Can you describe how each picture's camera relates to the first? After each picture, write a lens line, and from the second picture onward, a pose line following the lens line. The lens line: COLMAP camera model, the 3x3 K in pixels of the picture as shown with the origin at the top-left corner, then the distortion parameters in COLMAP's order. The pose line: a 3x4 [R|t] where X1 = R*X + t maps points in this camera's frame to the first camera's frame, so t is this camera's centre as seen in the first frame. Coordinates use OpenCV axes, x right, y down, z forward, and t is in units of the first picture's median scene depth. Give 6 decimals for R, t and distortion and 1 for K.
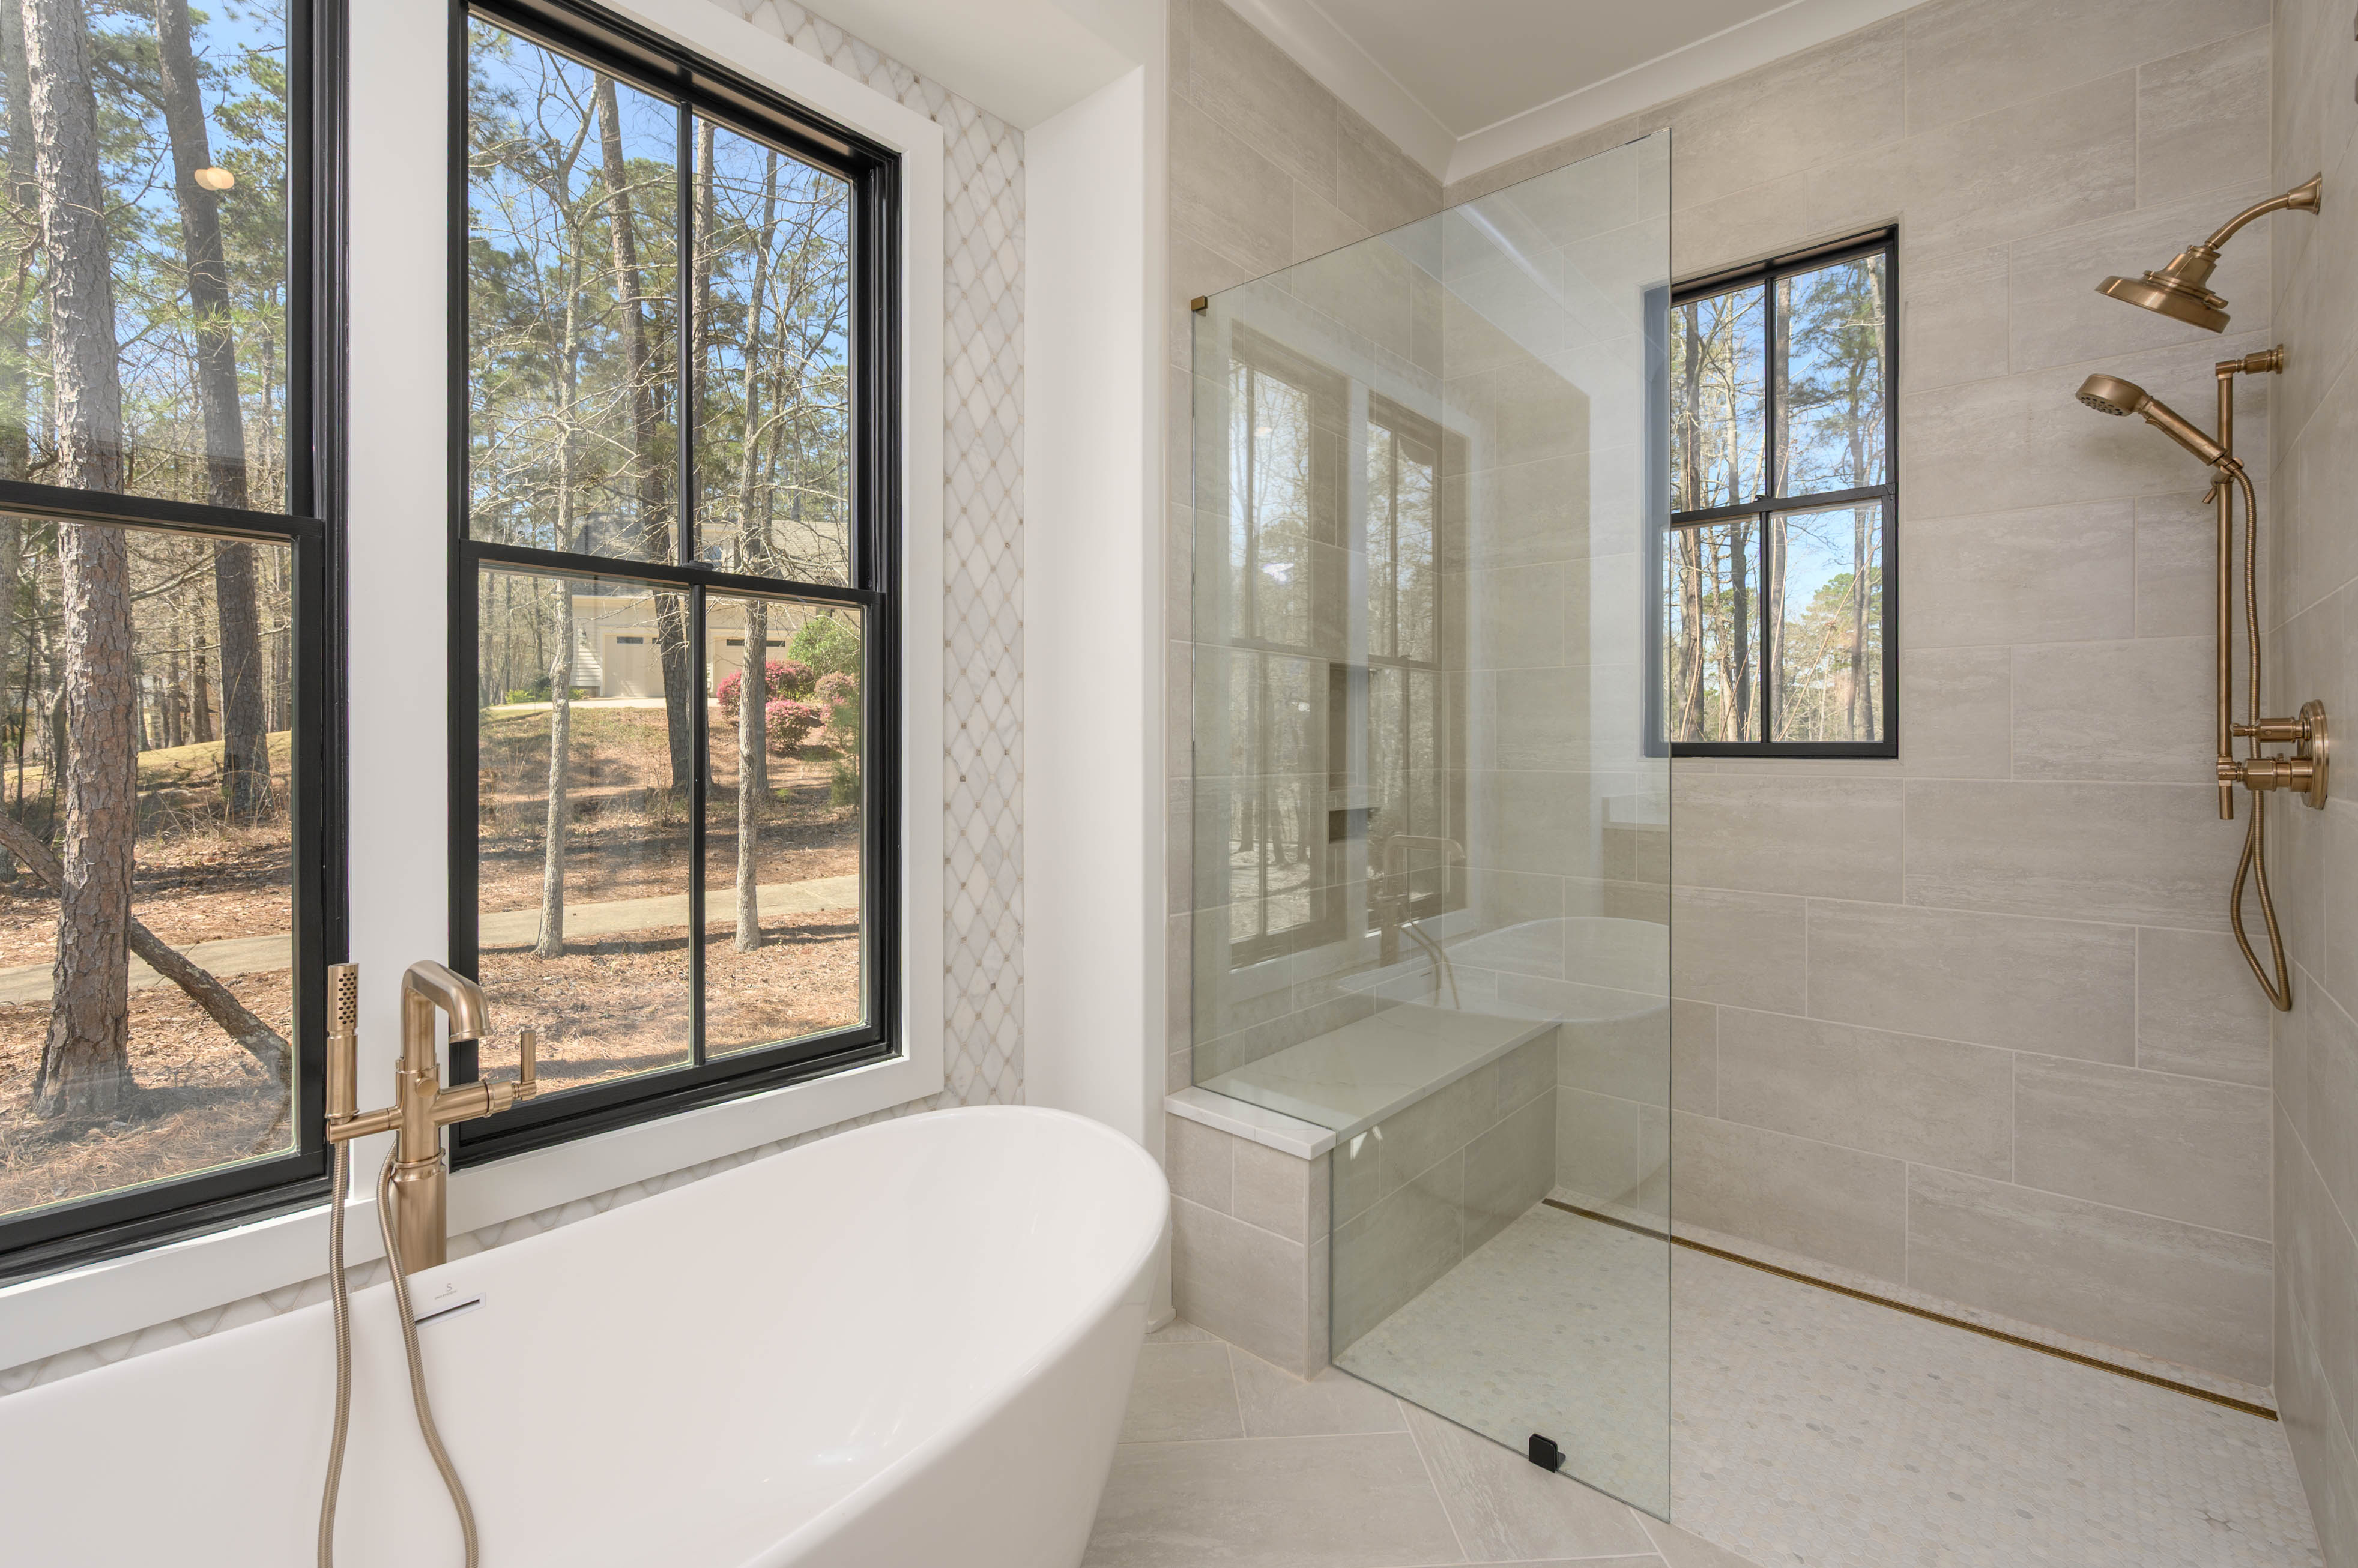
lens RADIAL K [[1026.1, 0, 1165.1], [0, 1026.1, 748.5], [0, 0, 1]] dist [0.000374, -0.000664]
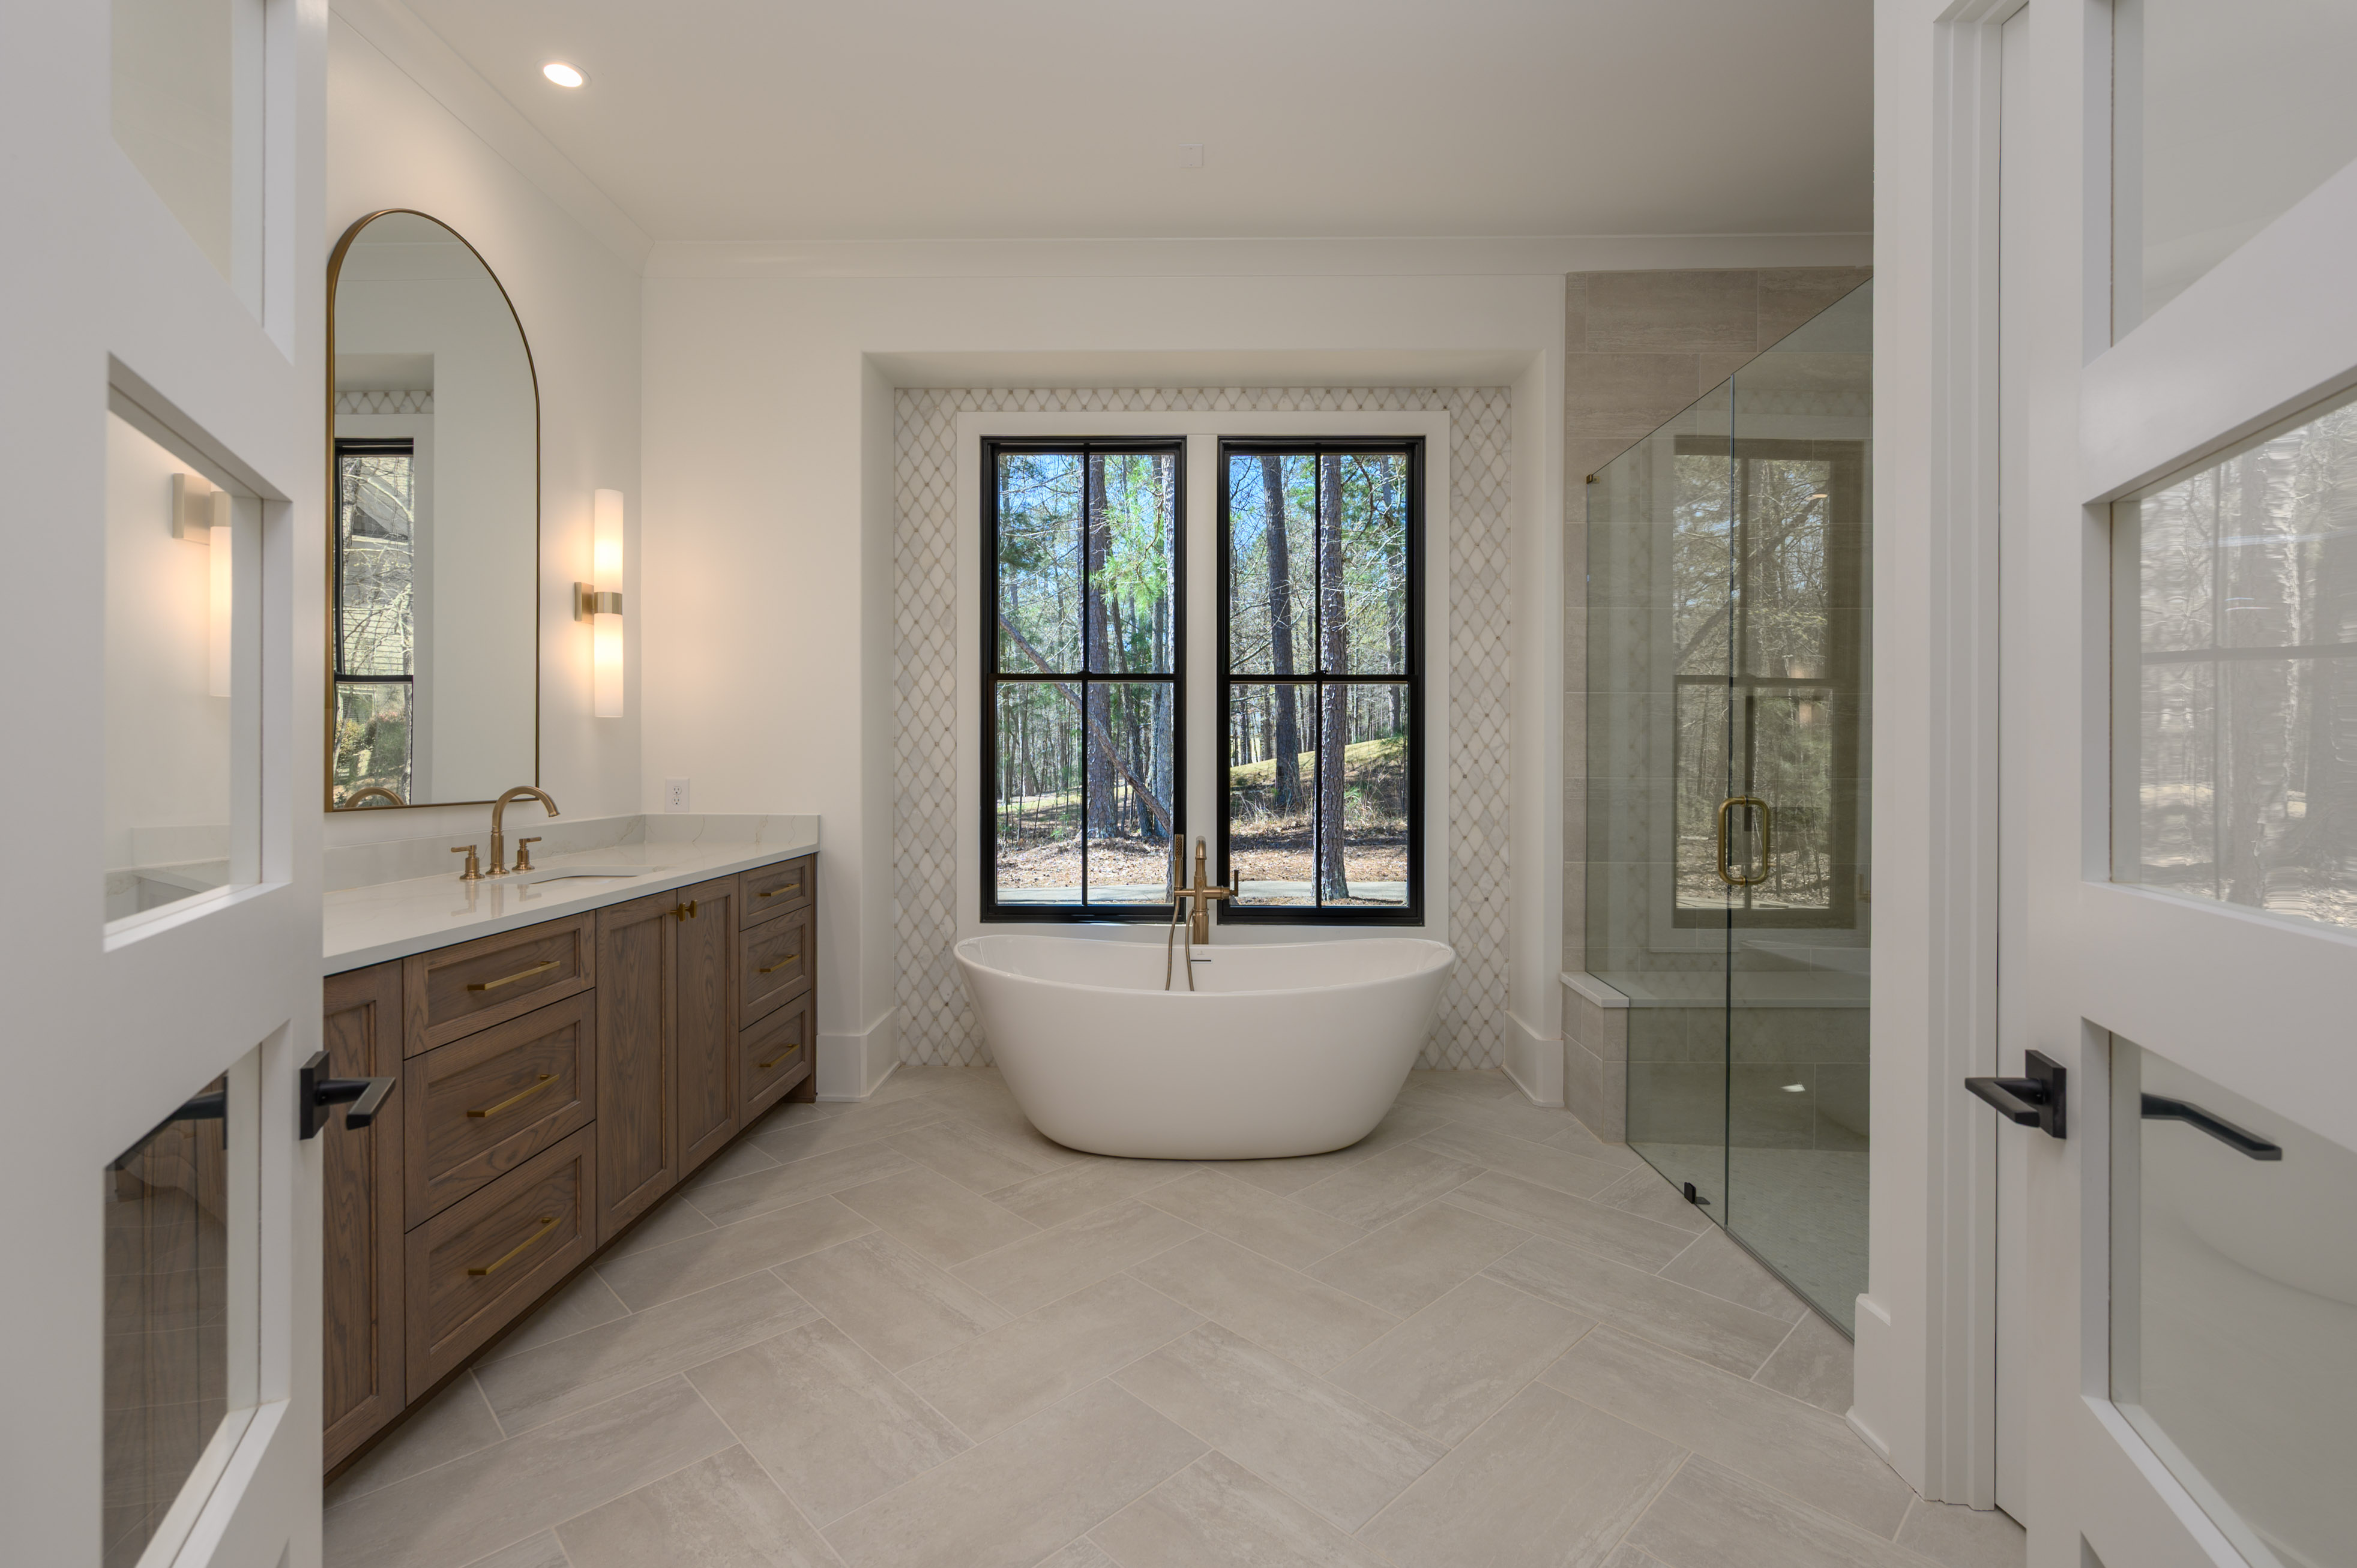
lens RADIAL K [[1025.7, 0, 1178.6], [0, 1025.7, 771.7], [0, 0, 1]] dist [0.000374, -0.000664]
pose [[0.647368, 0.007072, -0.762145, 0.819302], [-0.001897, 0.999969, 0.007668, 0.008611], [0.762175, -0.003518, 0.647361, -0.502951]]
